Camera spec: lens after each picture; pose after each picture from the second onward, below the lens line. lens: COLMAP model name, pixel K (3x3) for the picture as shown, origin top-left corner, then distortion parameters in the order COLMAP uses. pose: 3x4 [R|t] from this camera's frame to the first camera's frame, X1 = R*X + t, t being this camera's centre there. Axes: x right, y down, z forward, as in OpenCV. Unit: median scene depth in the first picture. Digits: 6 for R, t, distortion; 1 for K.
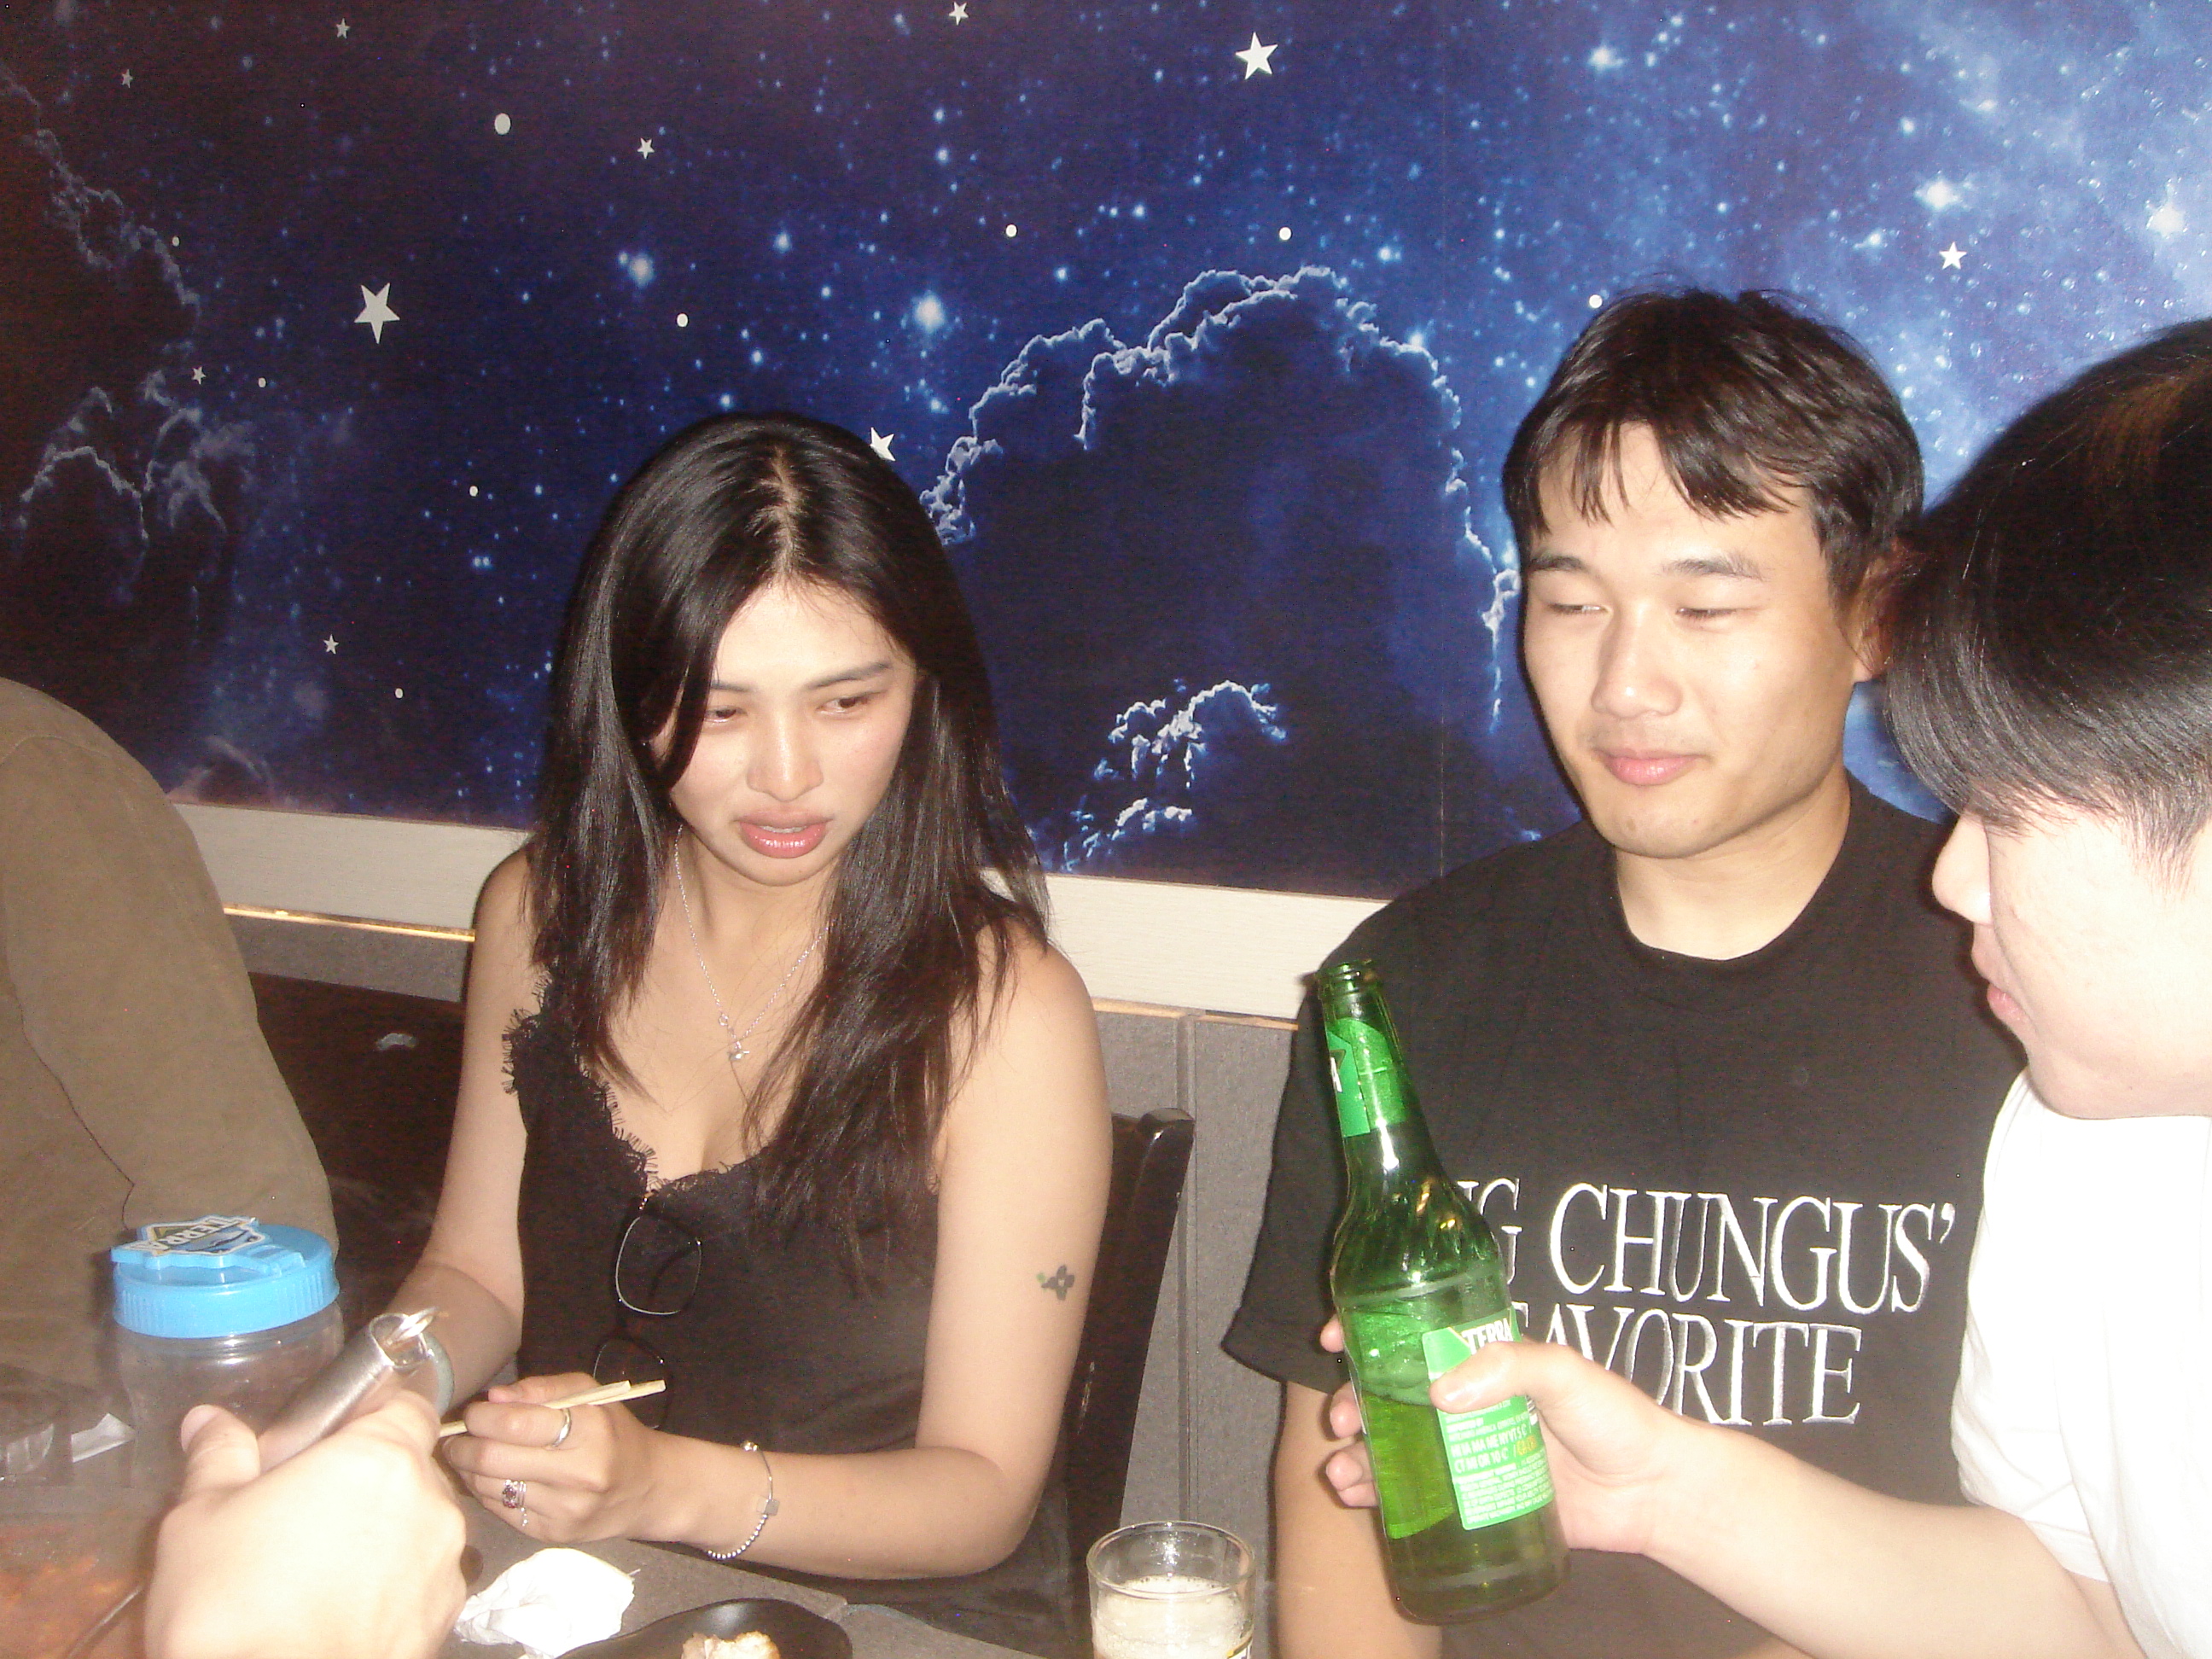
lens RADIAL K [[2537.8, 0, 1124.5], [0, 2537.8, 825.8], [0, 0, 1]] dist [-0.125155, 0.000000]
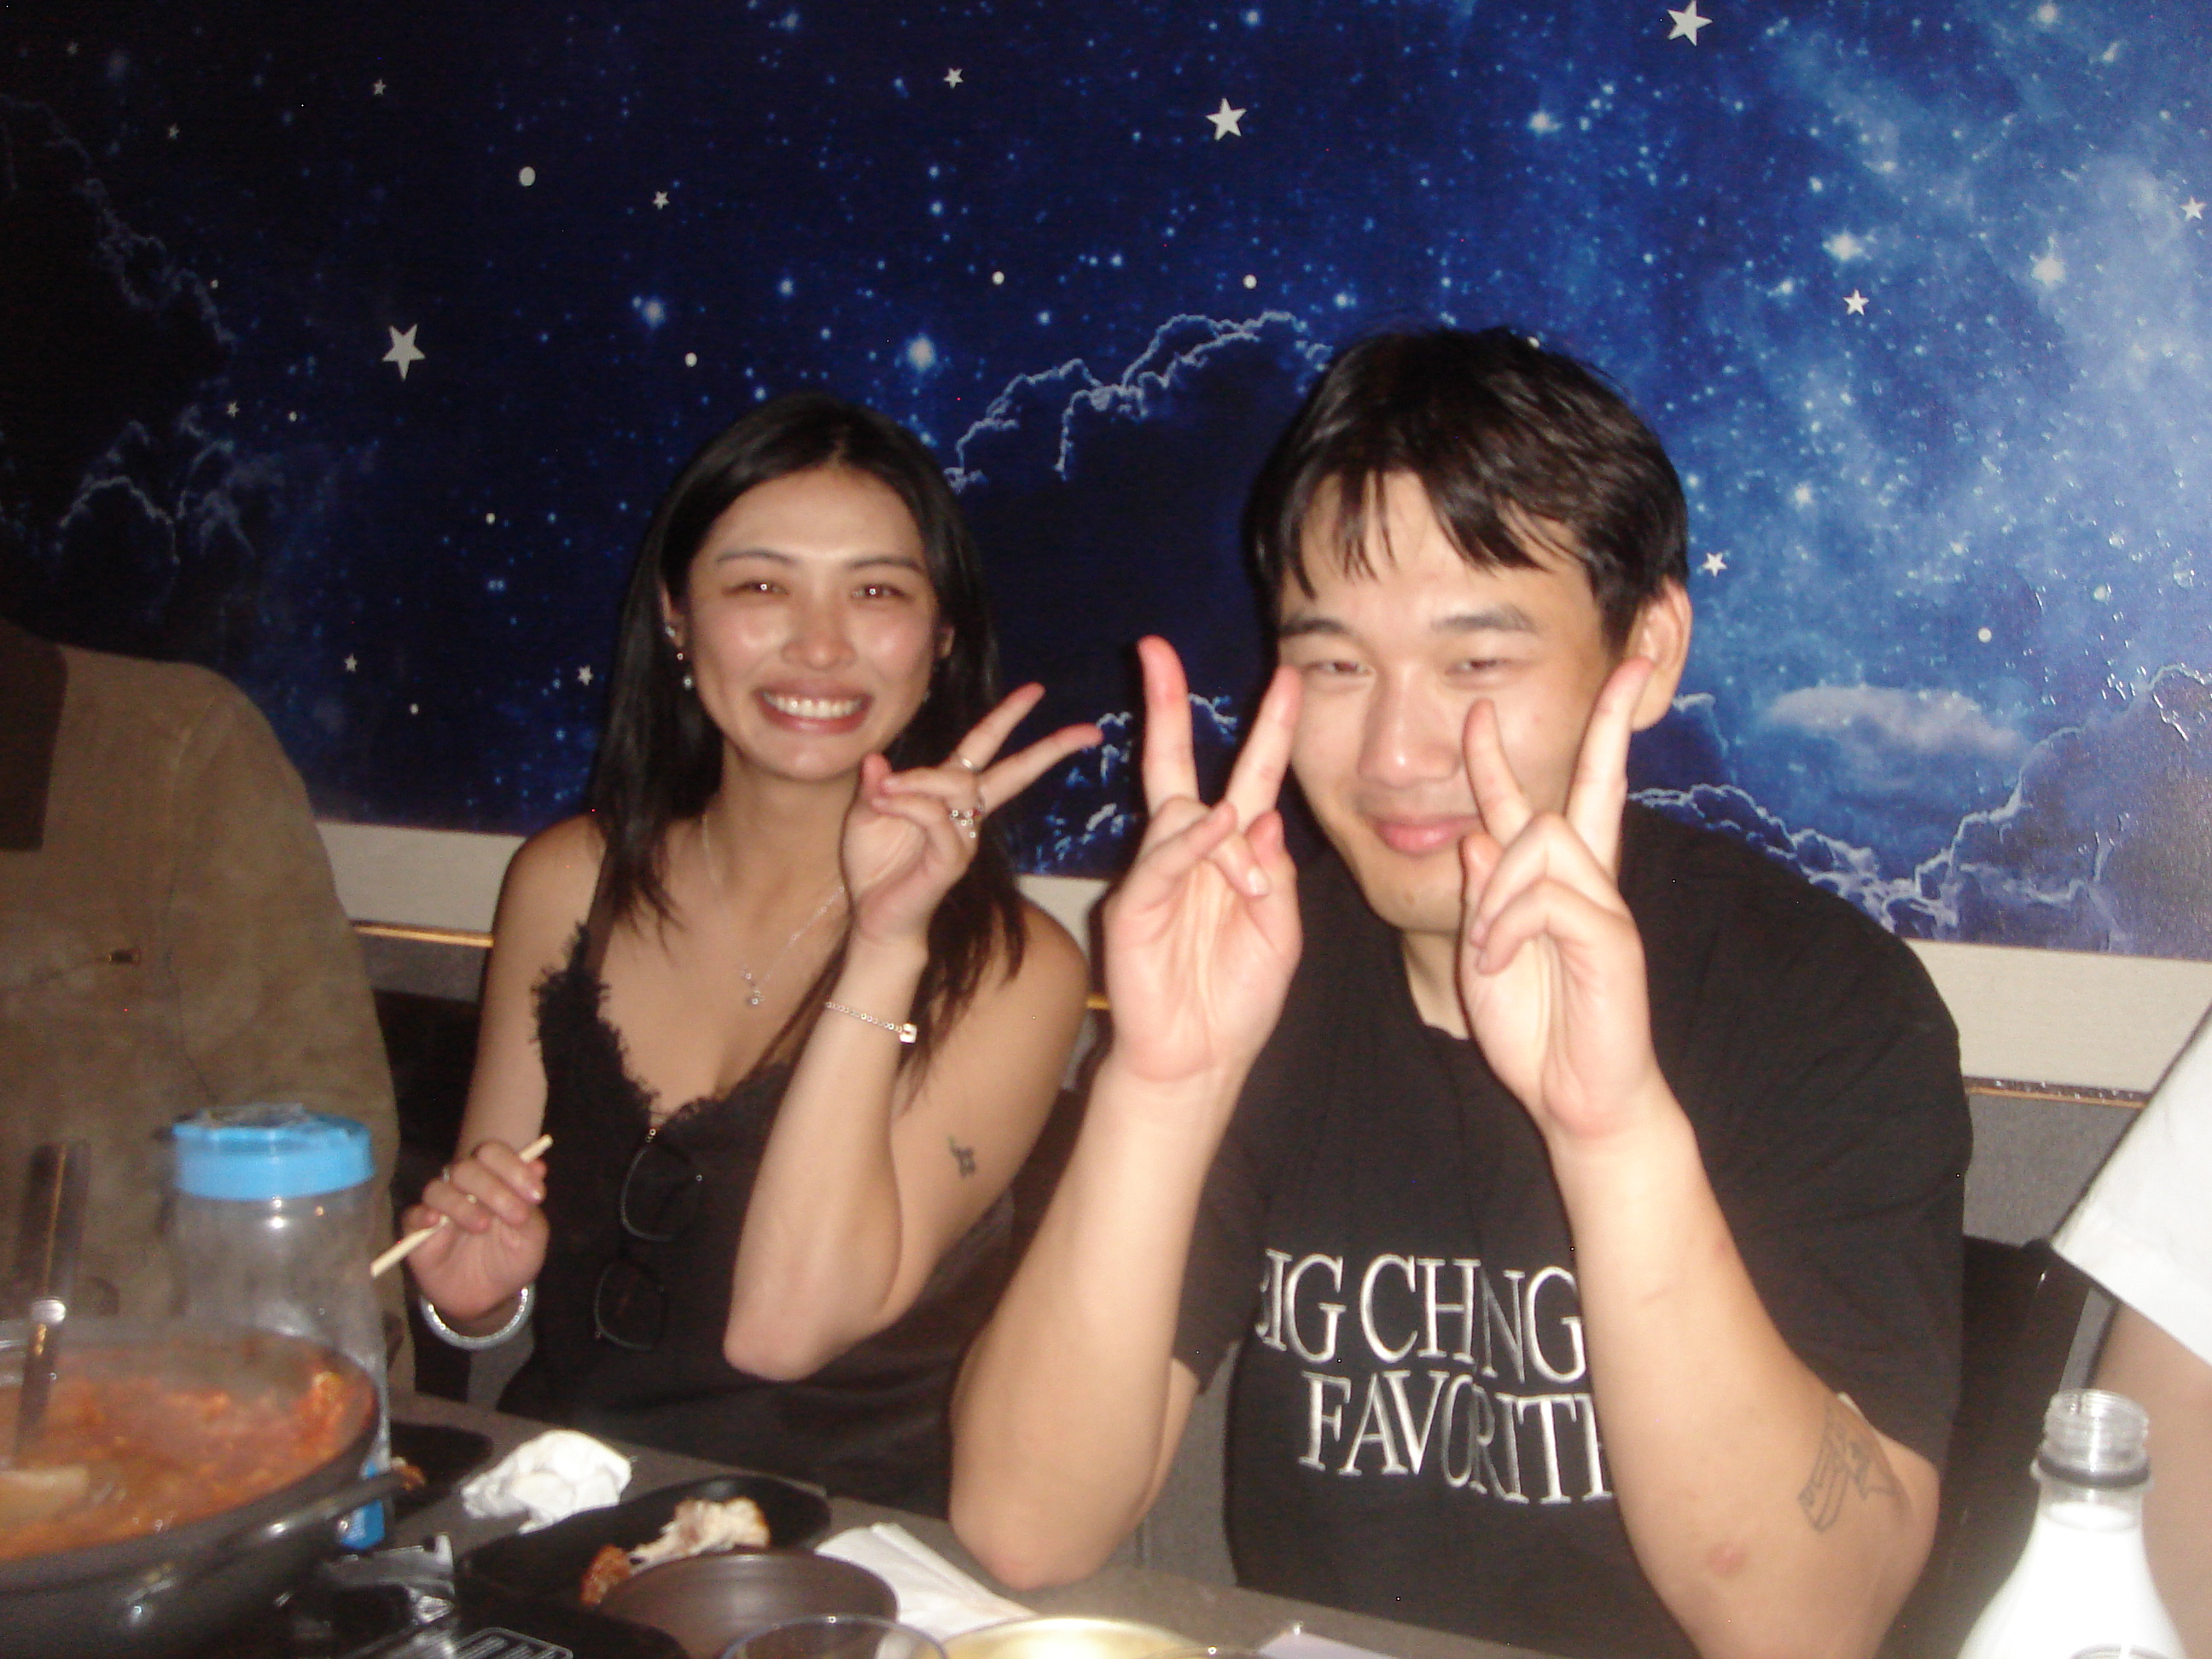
lens RADIAL K [[2537.8, 0, 1111.9], [0, 2537.8, 818.1], [0, 0, 1]] dist [-0.125155, 0.000000]
pose [[0.999860, 0.016469, 0.002913, 0.004614], [-0.016321, 0.998849, -0.045102, 0.045821], [-0.003652, 0.045048, 0.998978, -0.076236]]
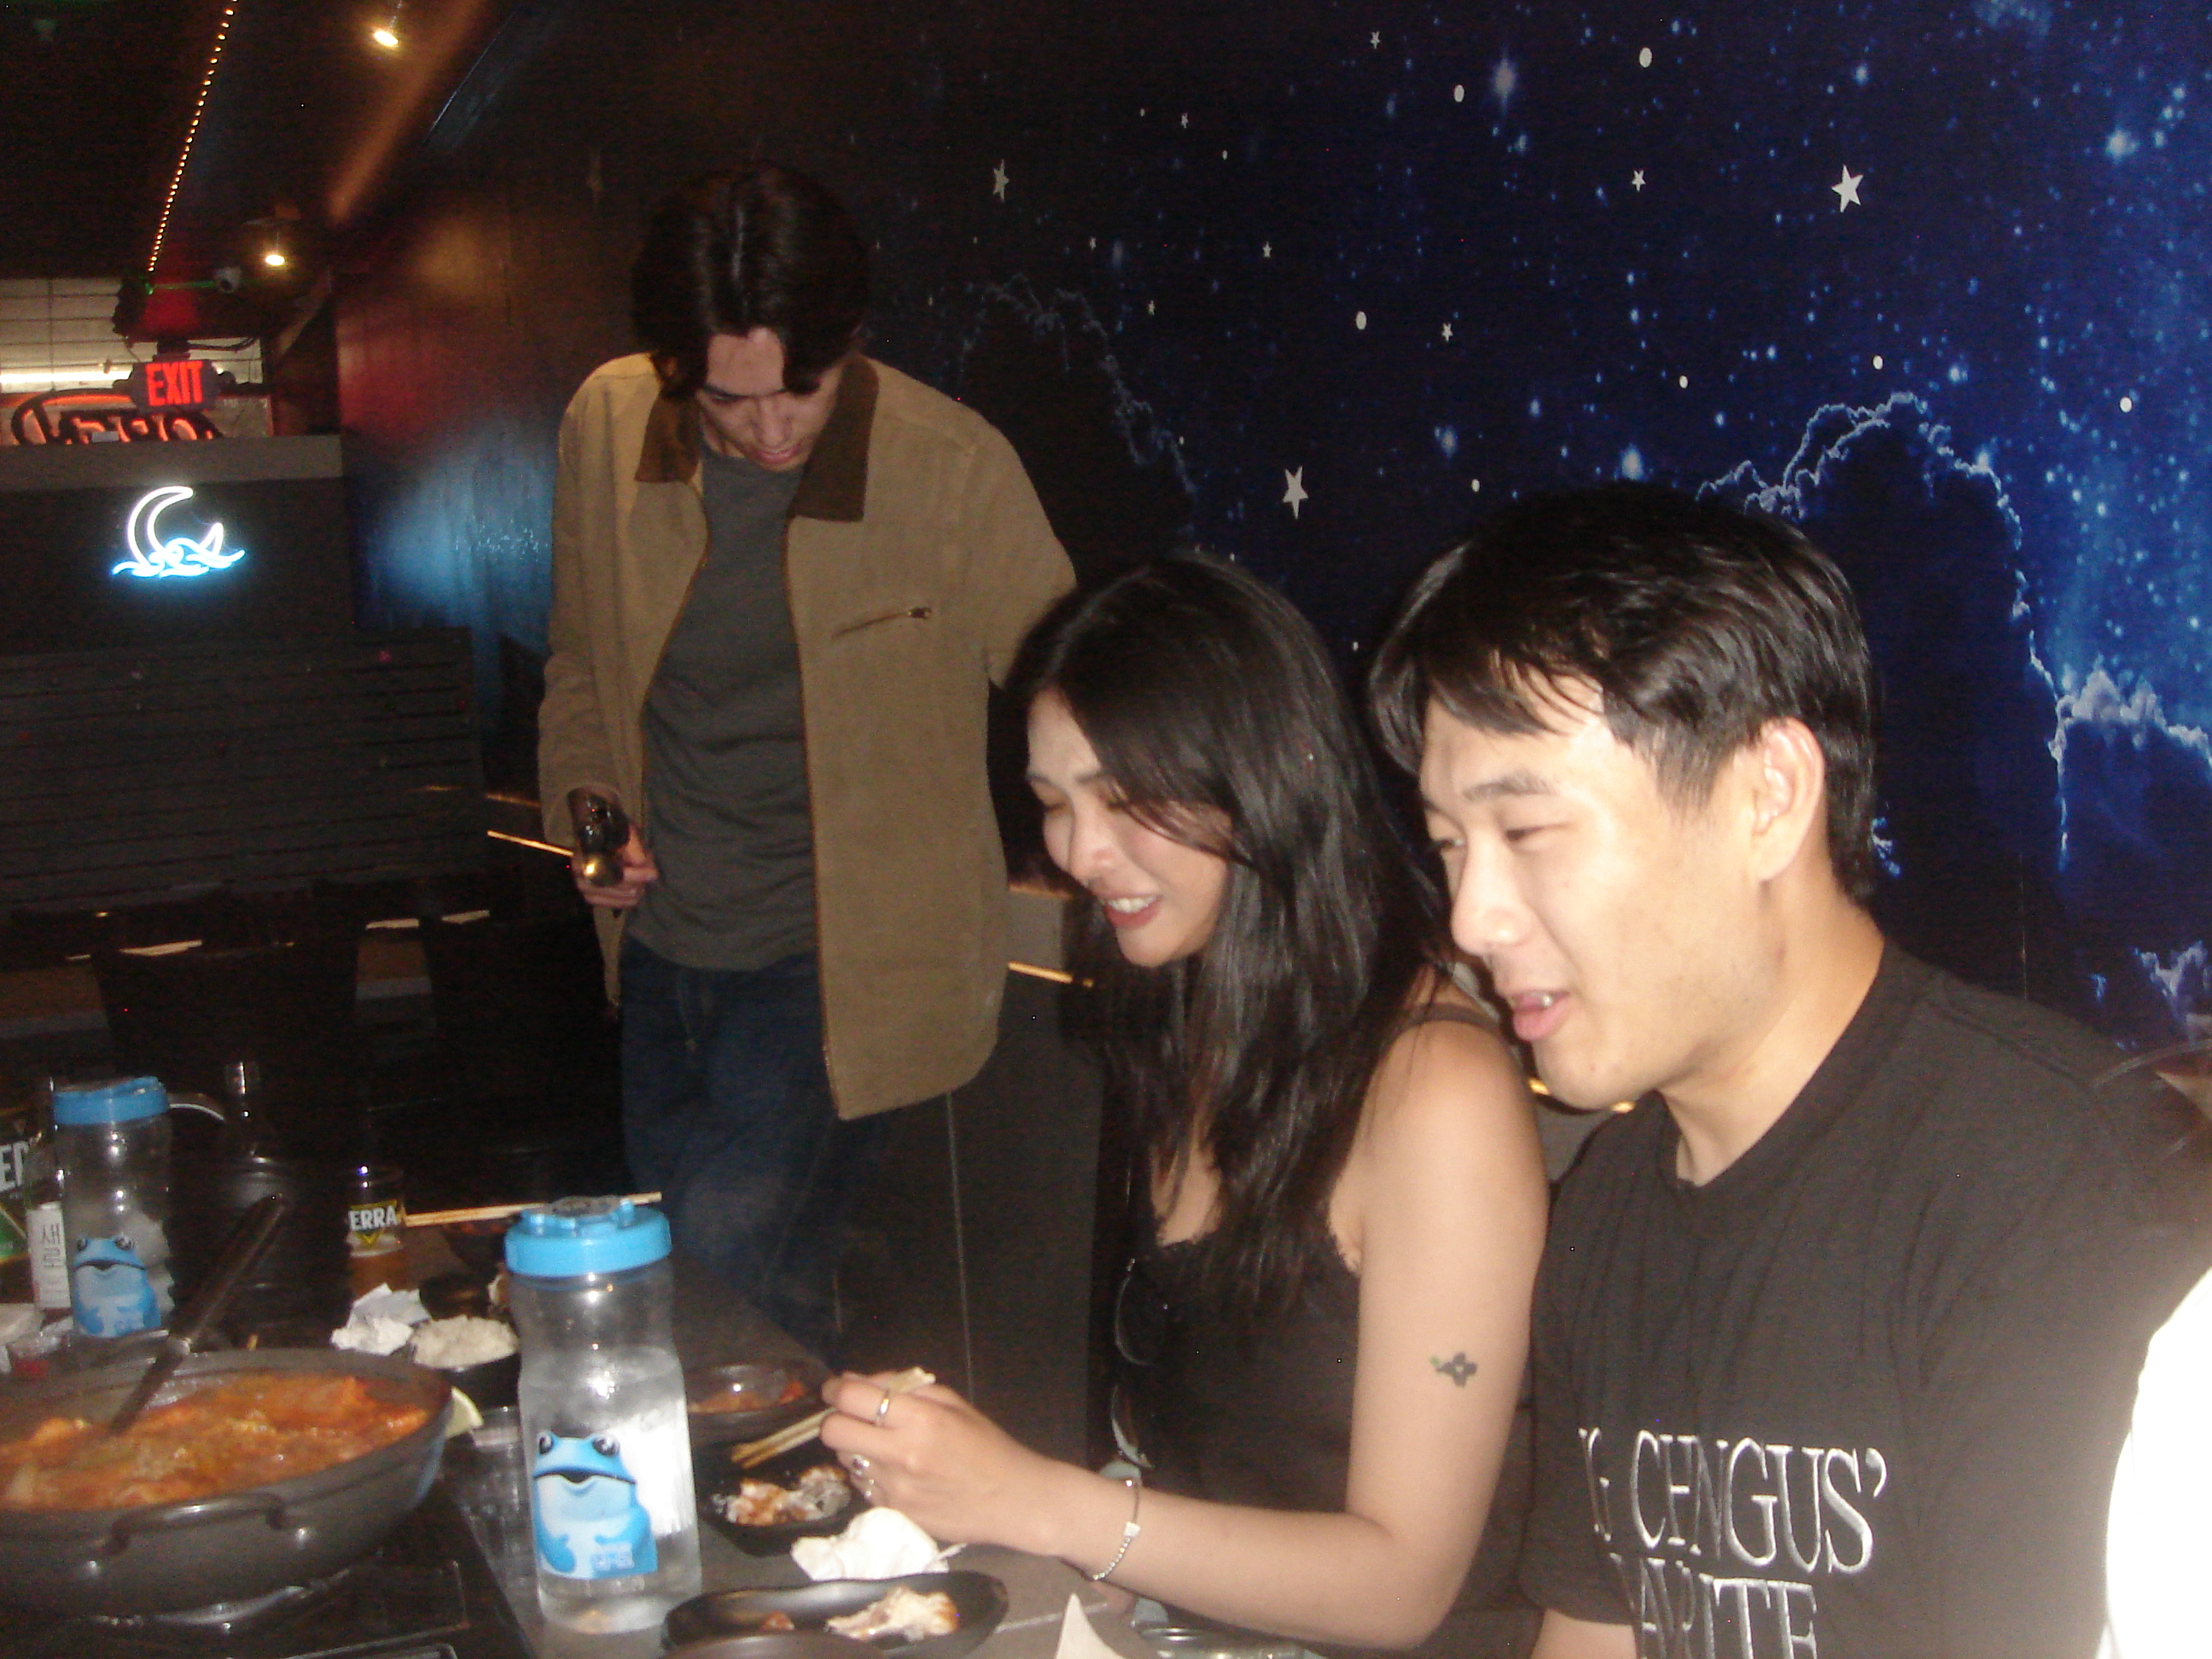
lens RADIAL K [[2537.8, 0, 1051.1], [0, 2537.8, 804.5], [0, 0, 1]] dist [-0.125155, 0.000000]
pose [[0.779274, 0.002961, -0.626676, 0.418123], [-0.048759, 0.997244, -0.055920, 0.008320], [0.624783, 0.074133, 0.777271, 0.049674]]
